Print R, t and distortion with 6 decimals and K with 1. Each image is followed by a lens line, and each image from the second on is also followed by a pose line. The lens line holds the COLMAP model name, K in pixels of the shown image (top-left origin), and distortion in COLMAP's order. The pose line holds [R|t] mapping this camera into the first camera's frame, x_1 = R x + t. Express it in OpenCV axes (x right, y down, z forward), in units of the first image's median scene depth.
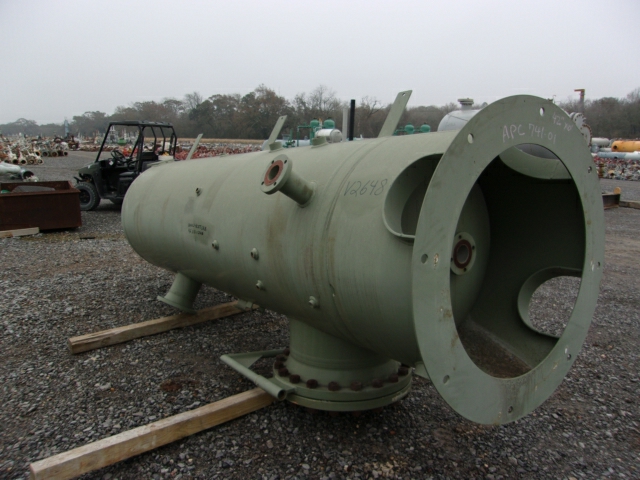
lens RADIAL K [[498.0, 0, 319.4], [0, 498.0, 238.0], [0, 0, 1]] dist [-0.022515, 0.050000]
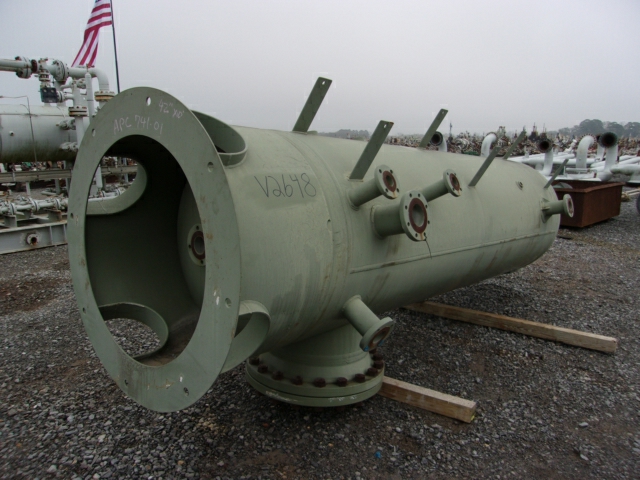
lens RADIAL K [[498.0, 0, 319.8], [0, 498.0, 240.9], [0, 0, 1]] dist [-0.022515, 0.050000]
pose [[0.229574, 0.178477, -0.956787, 1.341968], [-0.177240, 0.974272, 0.139211, -0.163772], [0.957017, 0.137622, 0.255301, 0.992726]]
